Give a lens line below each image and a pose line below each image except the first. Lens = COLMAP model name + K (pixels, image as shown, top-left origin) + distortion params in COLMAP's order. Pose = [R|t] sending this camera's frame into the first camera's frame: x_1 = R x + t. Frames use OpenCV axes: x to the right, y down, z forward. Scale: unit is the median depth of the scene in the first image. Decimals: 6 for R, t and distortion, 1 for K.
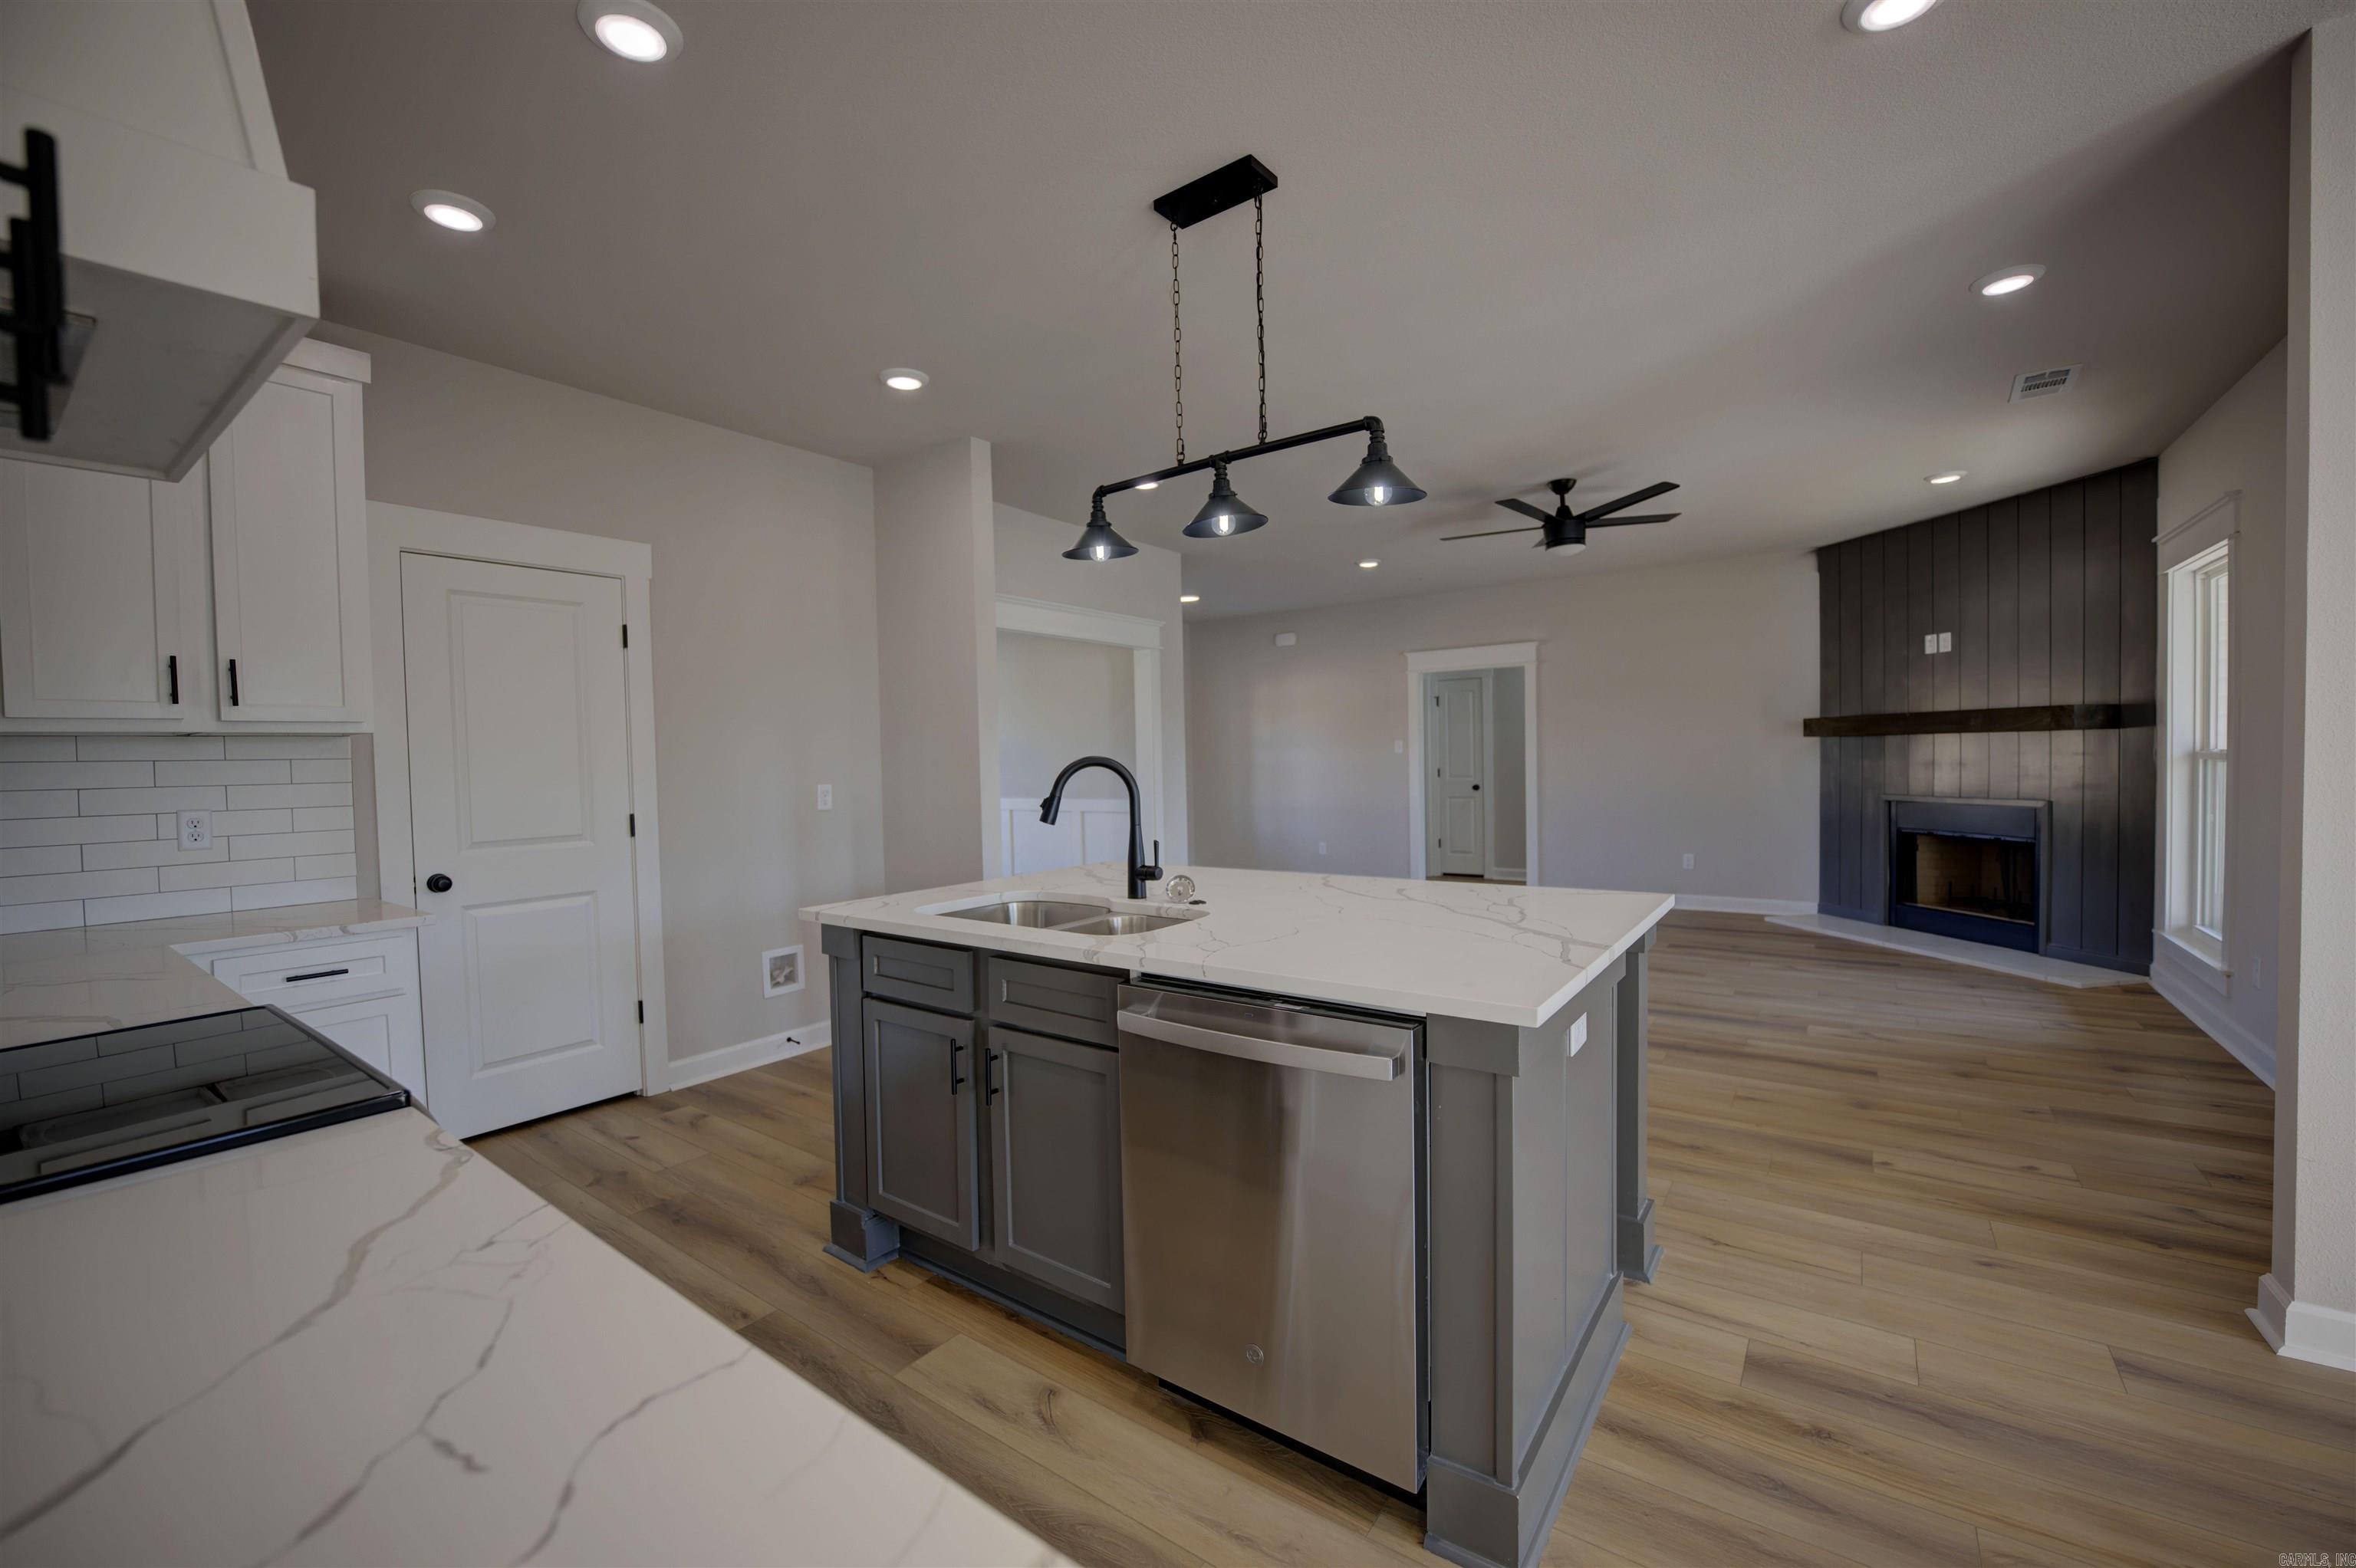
lens RADIAL K [[947.1, 0, 1170.9], [0, 947.1, 785.2], [0, 0, 1]] dist [-0.020175, 0.000121]
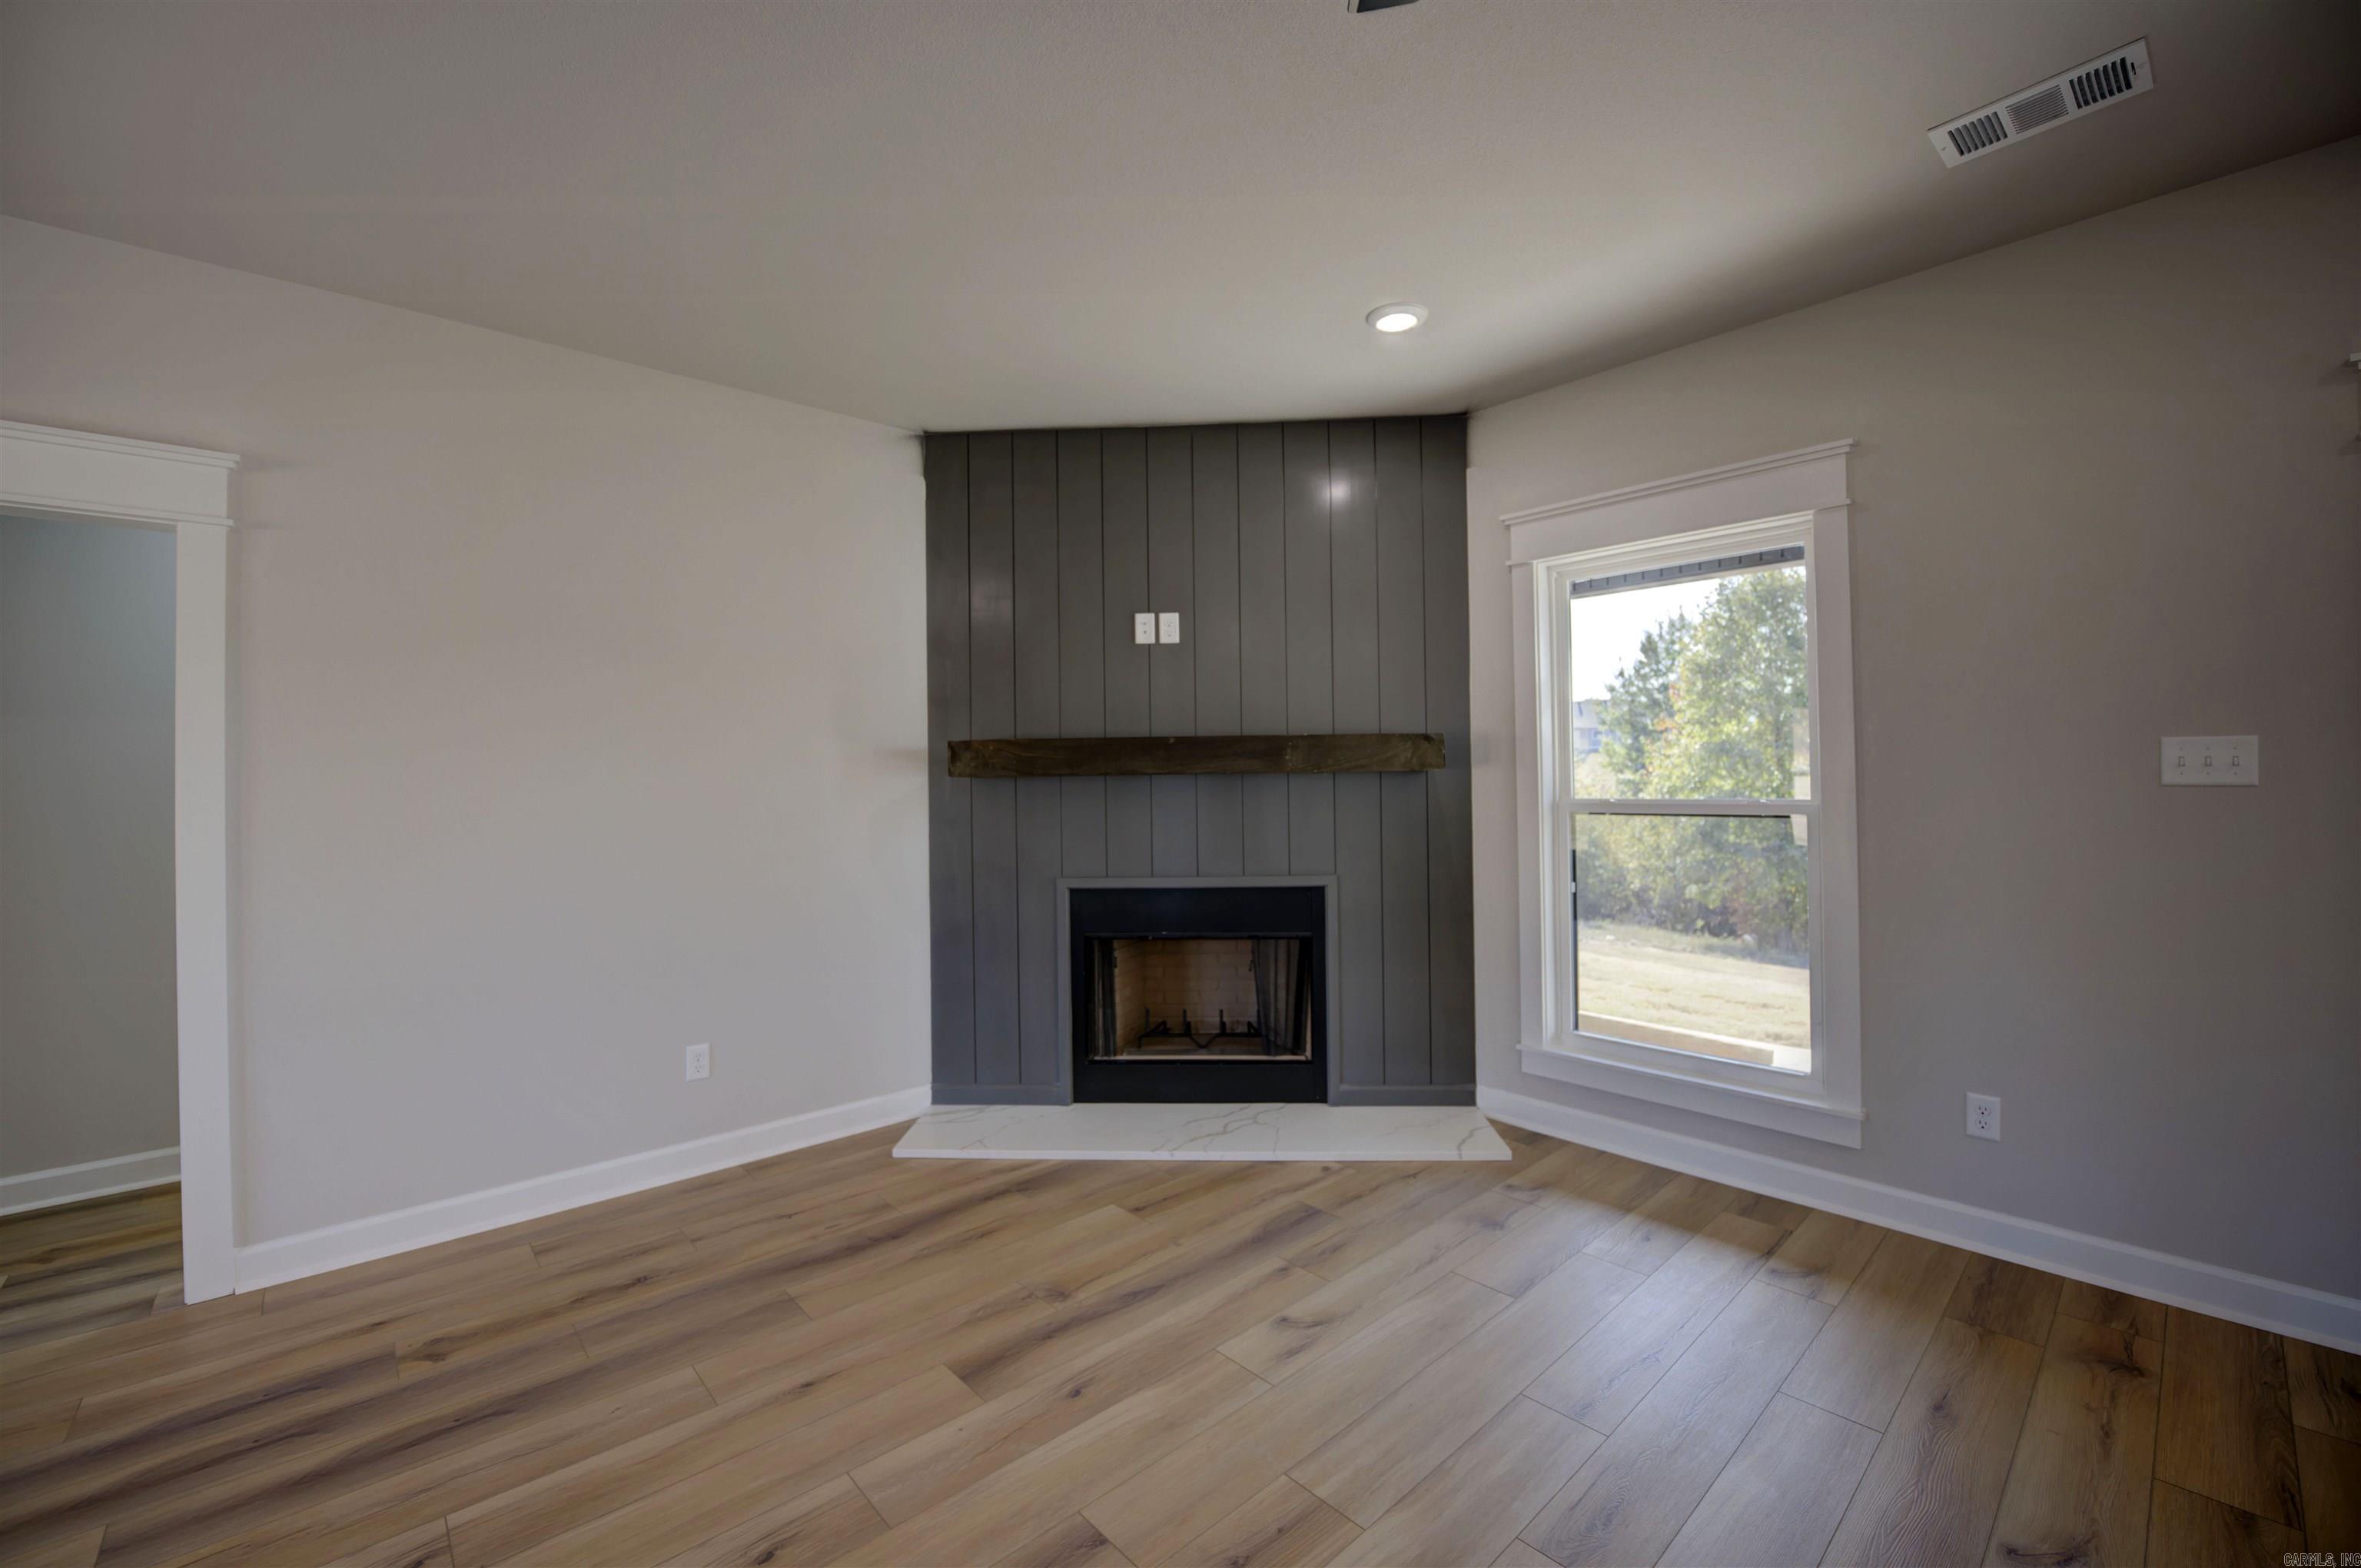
lens RADIAL K [[954.1, 0, 1176.8], [0, 954.1, 773.5], [0, 0, 1]] dist [-0.022120, 0.000291]
pose [[0.203002, 0.024184, 0.978880, 0.233506], [0.038598, 0.998720, -0.032679, -0.039016], [-0.978417, 0.044417, 0.201809, 0.968775]]
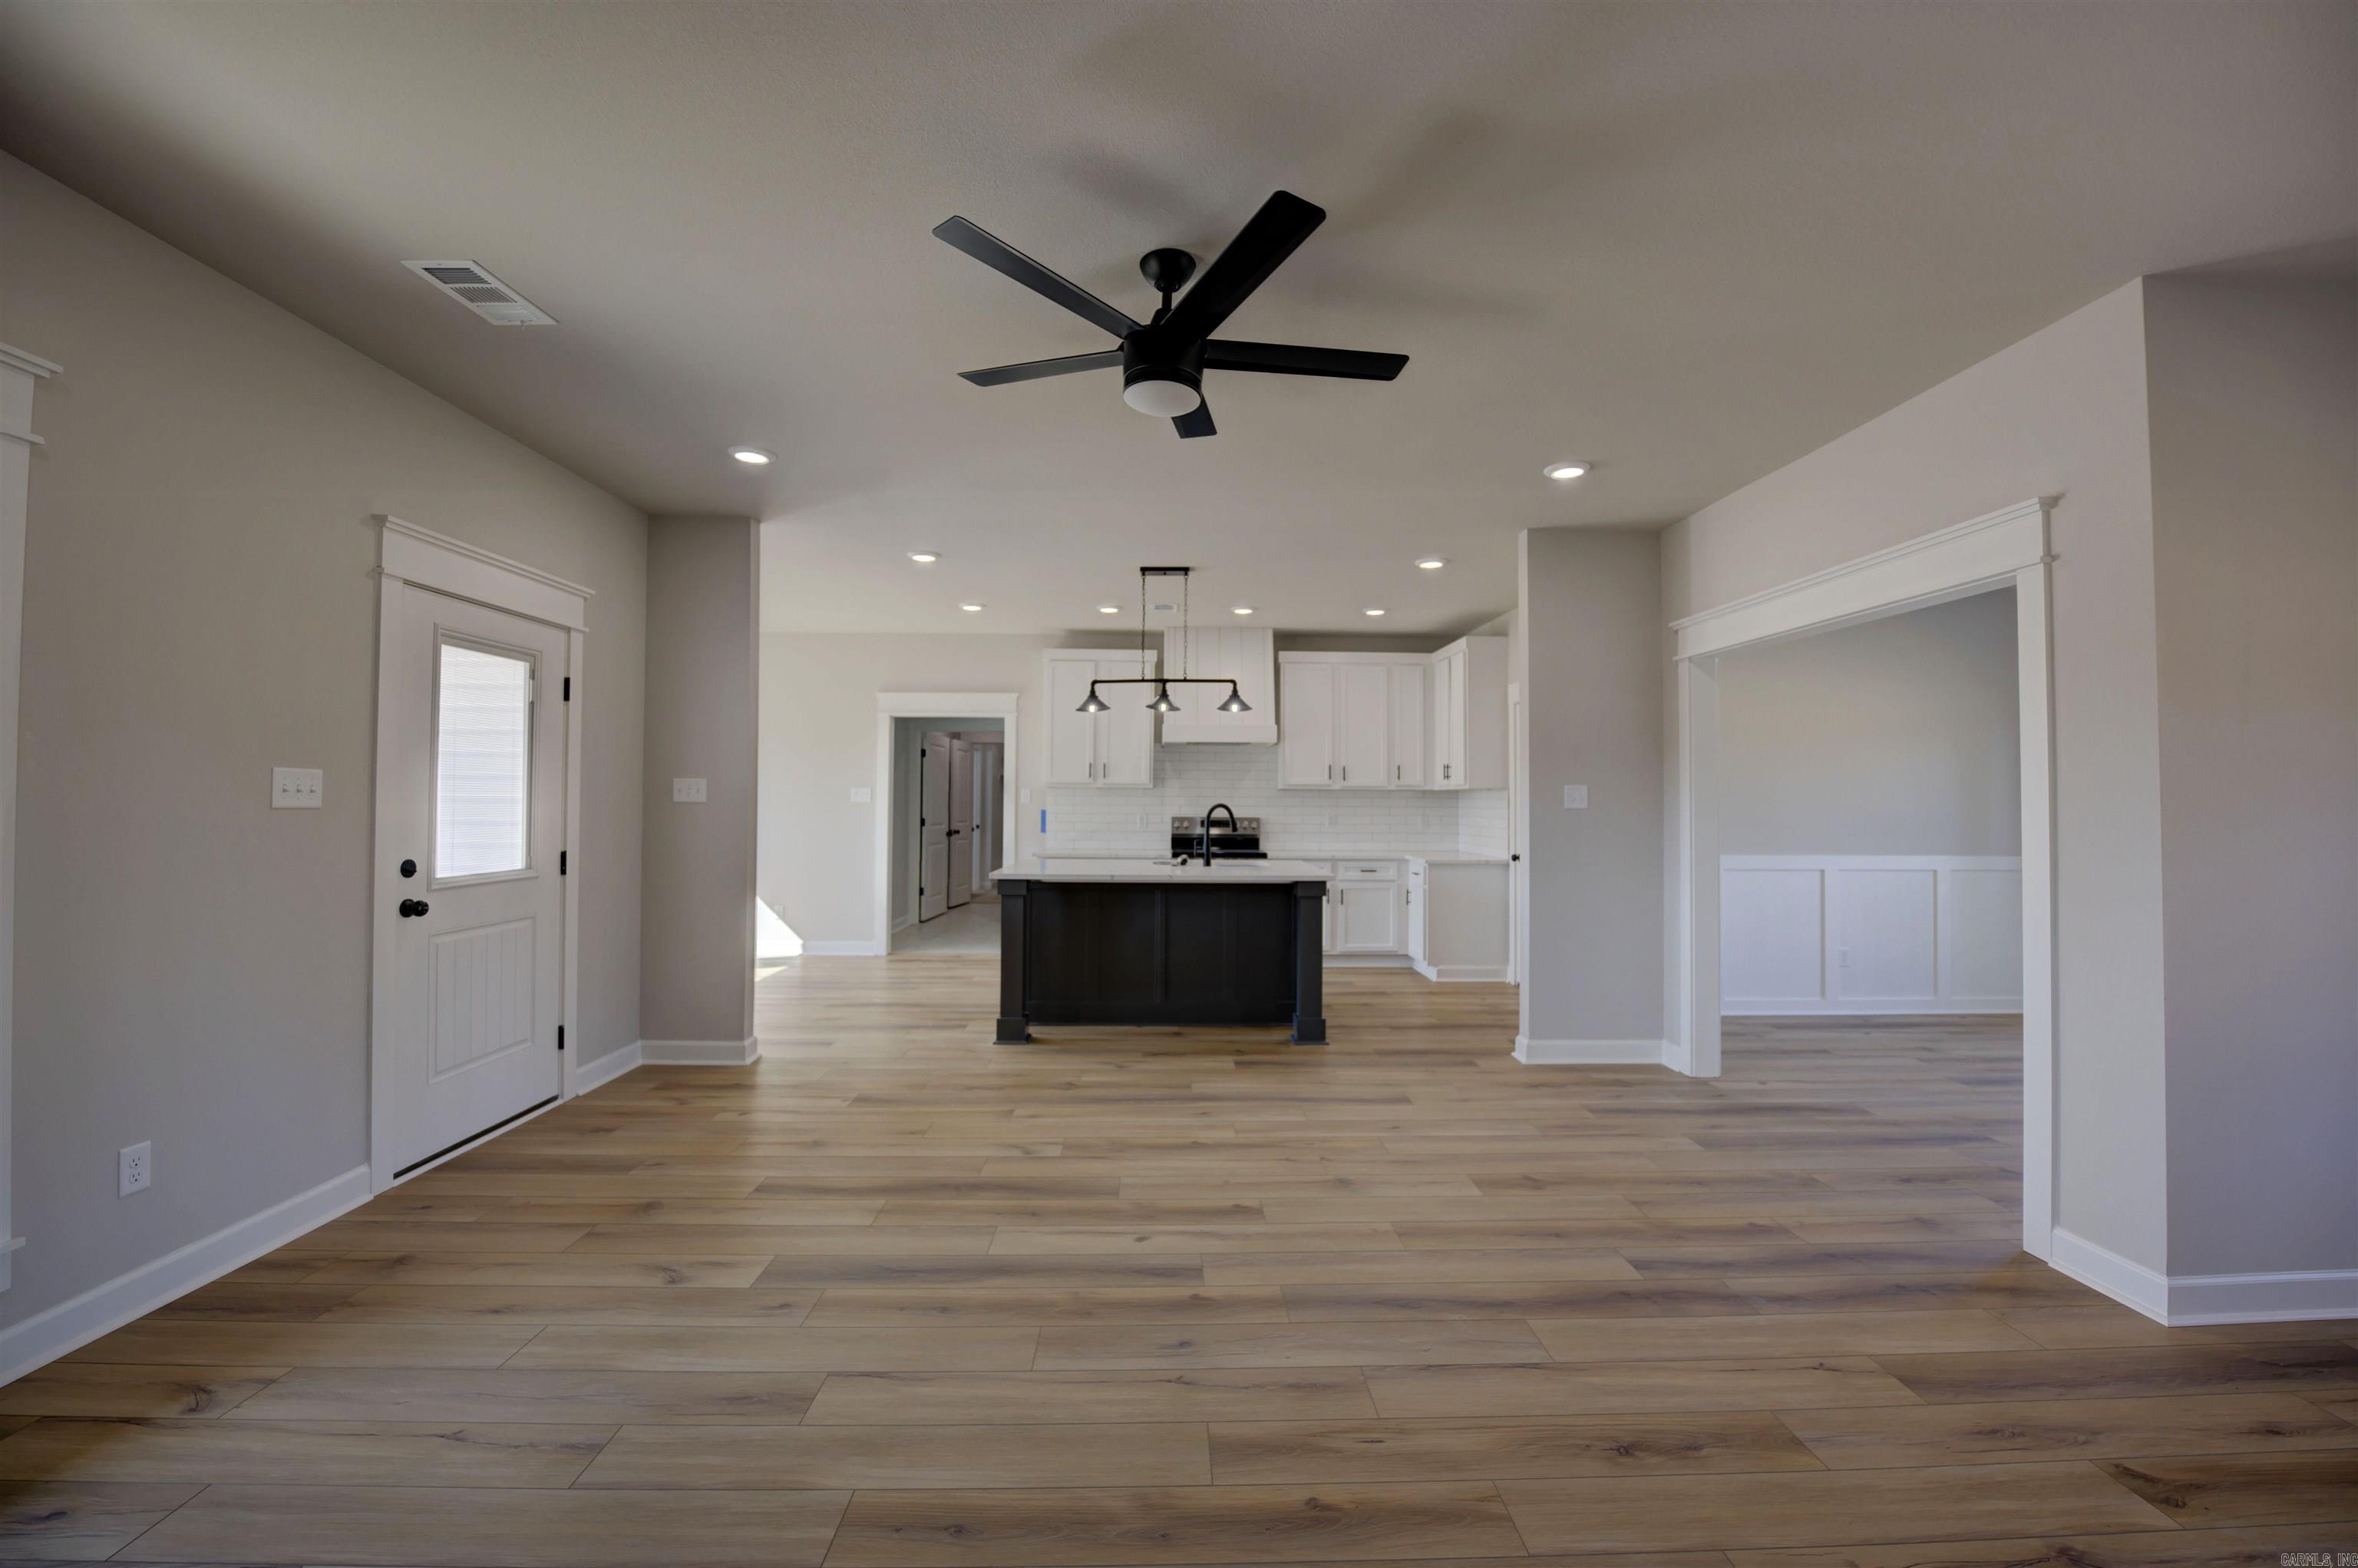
lens RADIAL K [[949.0, 0, 1184.1], [0, 949.0, 782.3], [0, 0, 1]] dist [-0.023433, 0.000932]
pose [[-0.789053, 0.003602, -0.614315, 0.665844], [-0.008157, 0.999833, 0.016339, -0.056477], [0.614272, 0.017904, -0.788892, 1.310971]]
